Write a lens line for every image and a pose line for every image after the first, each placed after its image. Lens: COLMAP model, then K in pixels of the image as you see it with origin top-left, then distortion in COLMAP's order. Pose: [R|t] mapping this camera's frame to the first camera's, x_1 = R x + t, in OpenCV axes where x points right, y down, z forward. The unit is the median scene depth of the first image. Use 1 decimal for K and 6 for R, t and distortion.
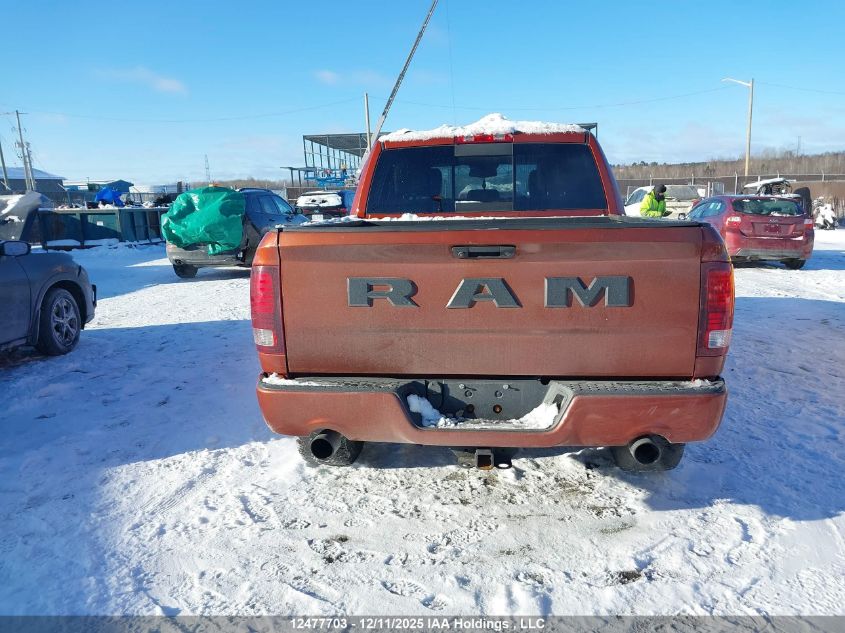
lens RADIAL K [[663.8, 0, 424.3], [0, 663.8, 313.0], [0, 0, 1]] dist [0.075914, -0.091154]
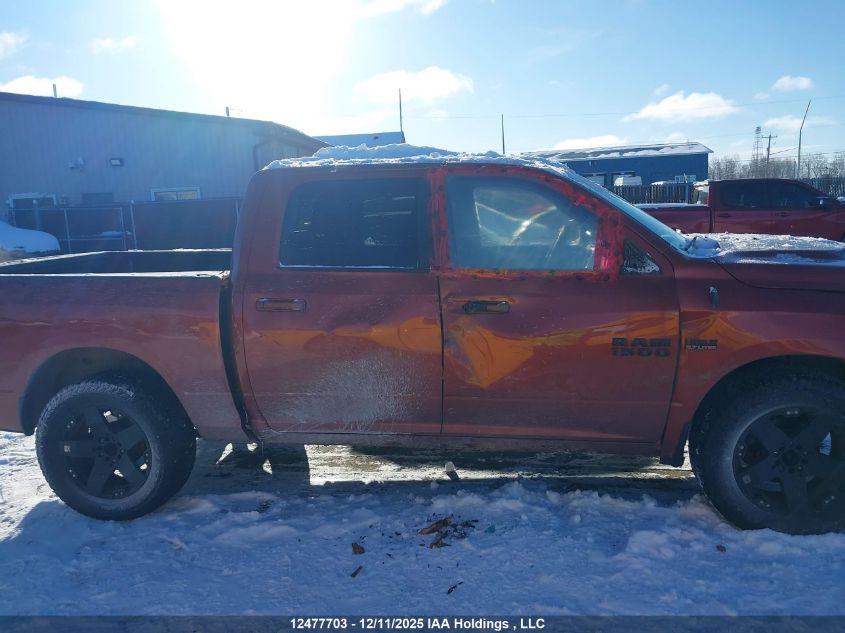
lens RADIAL K [[654.0, 0, 429.2], [0, 654.0, 310.4], [0, 0, 1]] dist [0.049155, -0.069232]
pose [[-0.076965, 0.182409, -0.980206, 1.155205], [-0.132432, 0.972540, 0.191381, -0.310790], [0.988199, 0.144540, -0.050694, 1.400077]]
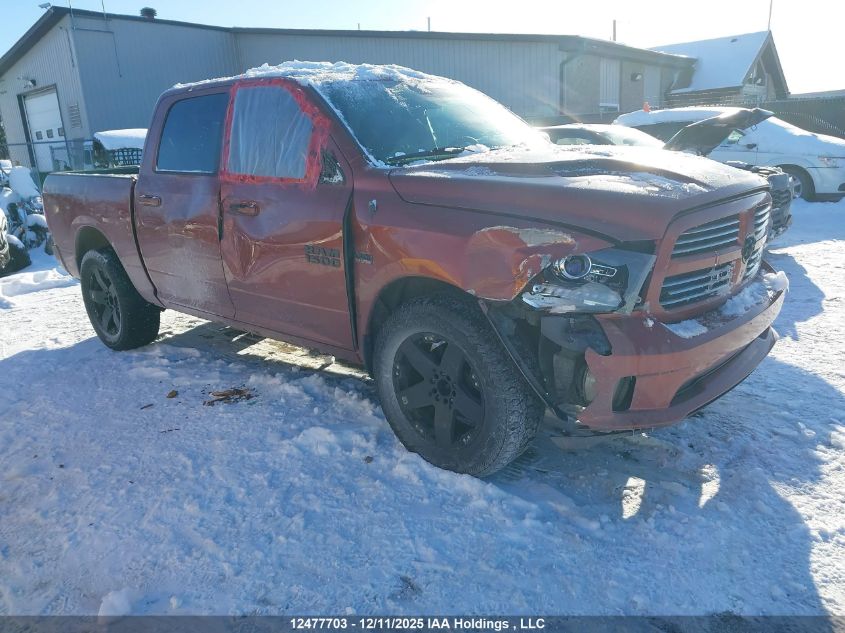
lens RADIAL K [[650.9, 0, 422.5], [0, 650.9, 316.5], [0, 0, 1]] dist [0.065111, -0.068701]
pose [[-0.610233, 0.250628, -0.751532, 0.932135], [-0.076557, 0.925544, 0.370821, -0.387829], [0.788514, 0.283822, -0.545610, 2.150071]]
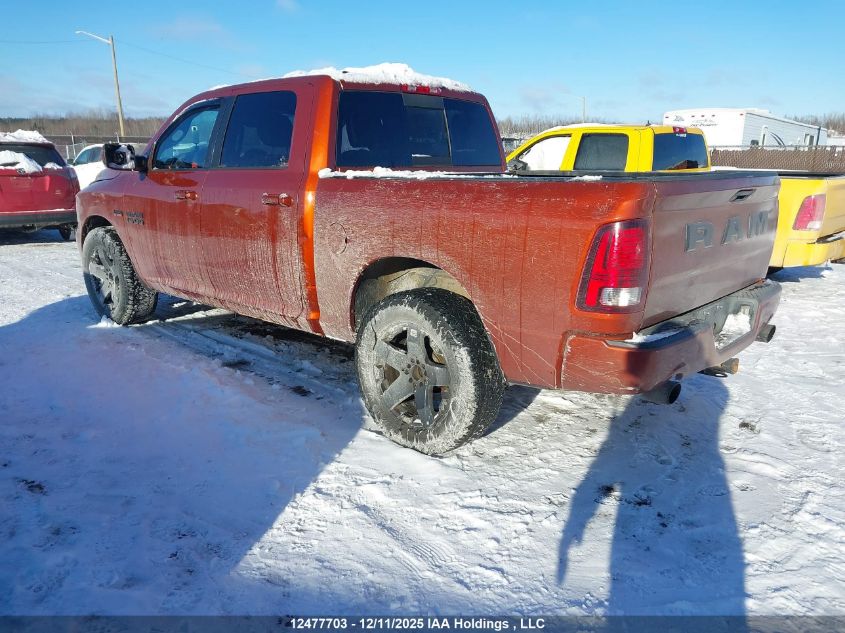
lens RADIAL K [[663.8, 0, 424.3], [0, 663.8, 313.0], [0, 0, 1]] dist [0.075914, -0.091154]
pose [[0.599945, -0.164826, 0.782878, -0.794541], [0.121000, 0.985985, 0.114862, -0.057972], [-0.790838, 0.025818, 0.611481, 0.453636]]
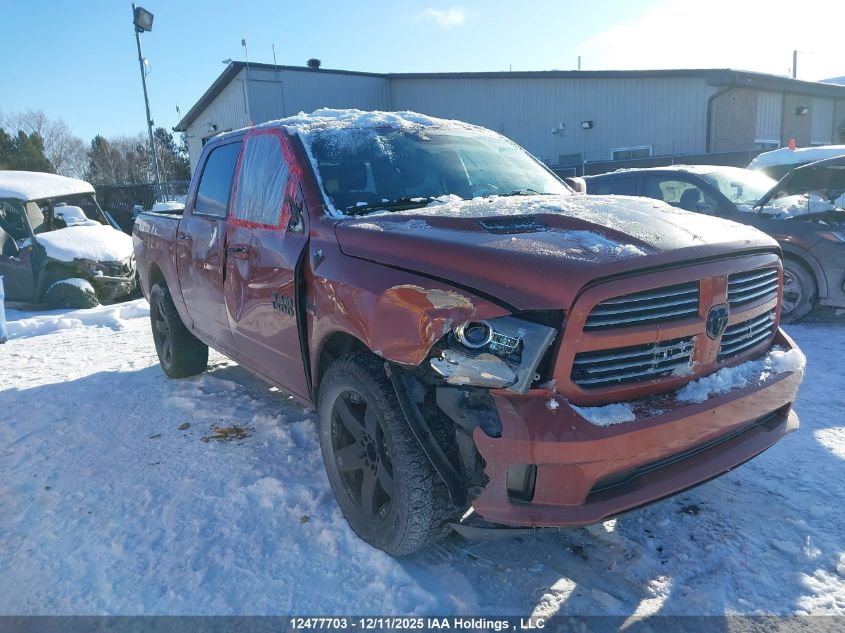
lens RADIAL K [[650.9, 0, 422.5], [0, 650.9, 316.5], [0, 0, 1]] dist [0.065111, -0.068701]
pose [[-0.779895, 0.173162, -0.601481, 0.738370], [-0.050195, 0.940571, 0.335868, -0.410421], [0.623895, 0.292133, -0.724854, 2.278627]]
